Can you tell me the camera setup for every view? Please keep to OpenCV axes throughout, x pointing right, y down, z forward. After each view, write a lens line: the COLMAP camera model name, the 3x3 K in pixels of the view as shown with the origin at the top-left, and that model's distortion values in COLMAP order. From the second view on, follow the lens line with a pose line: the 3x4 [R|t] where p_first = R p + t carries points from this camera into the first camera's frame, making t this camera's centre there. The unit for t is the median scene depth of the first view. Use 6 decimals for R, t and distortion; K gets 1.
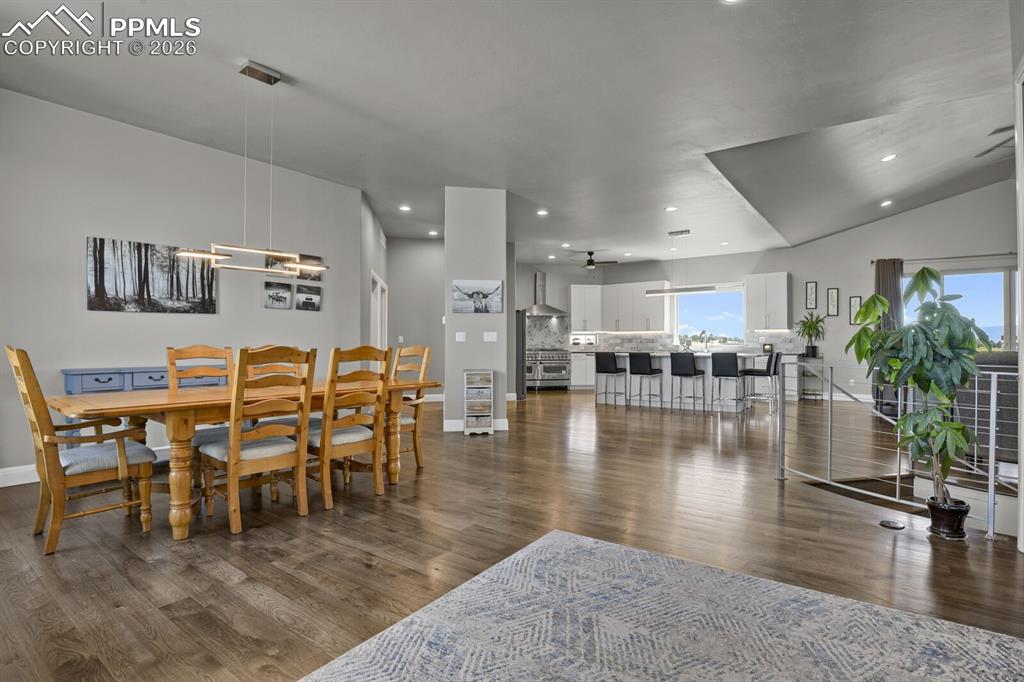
lens RADIAL K [[499.9, 0, 511.7], [0, 499.9, 338.5], [0, 0, 1]] dist [-0.025773, 0.000116]
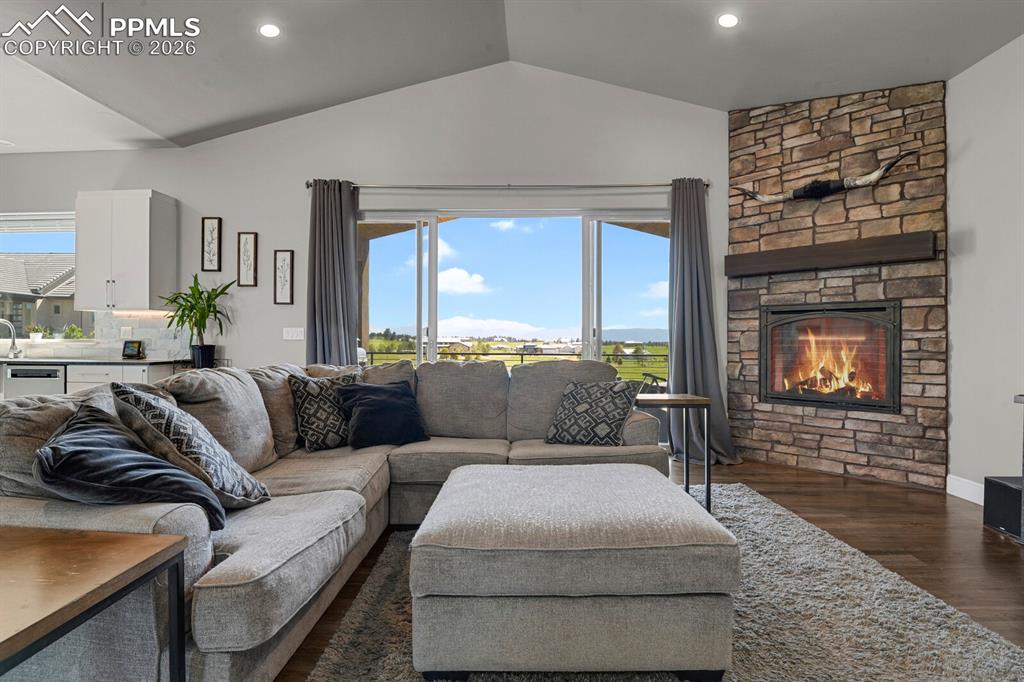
lens RADIAL K [[499.9, 0, 511.7], [0, 499.9, 338.5], [0, 0, 1]] dist [-0.025773, 0.000116]
pose [[0.820597, 0.006693, 0.571468, 0.540096], [-0.009365, 0.999955, 0.001736, 0.004384], [-0.571431, -0.006776, 0.820622, 0.392691]]
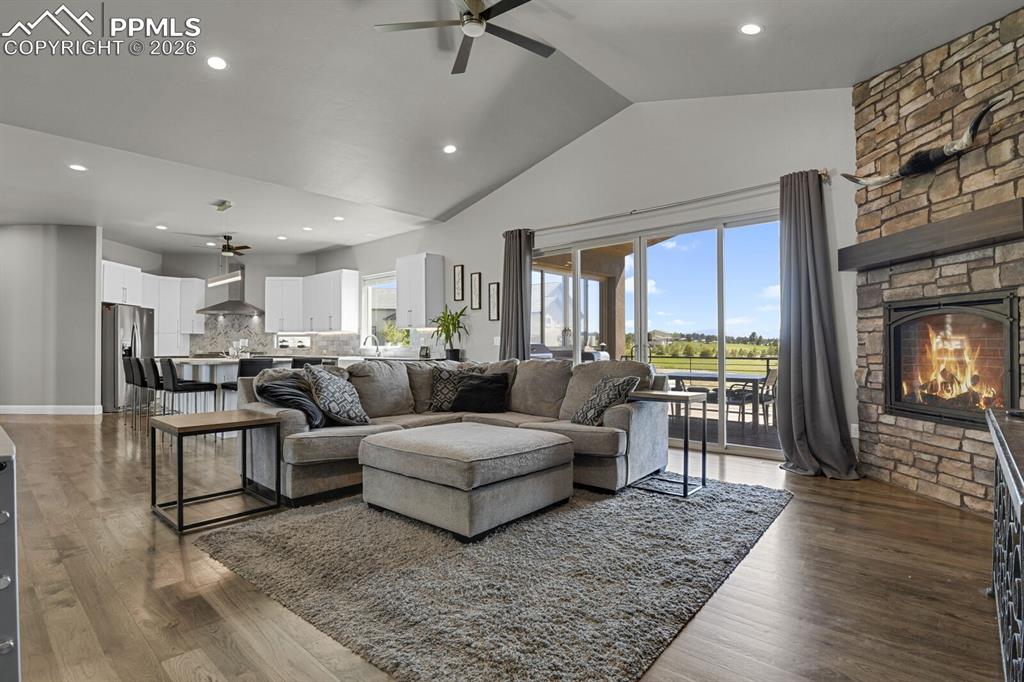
lens RADIAL K [[499.9, 0, 511.7], [0, 499.9, 338.5], [0, 0, 1]] dist [-0.025773, 0.000116]
pose [[0.995908, -0.003120, -0.090316, 0.718093], [0.002589, 0.999979, -0.005991, 0.003447], [0.090333, 0.005733, 0.995895, 0.228846]]
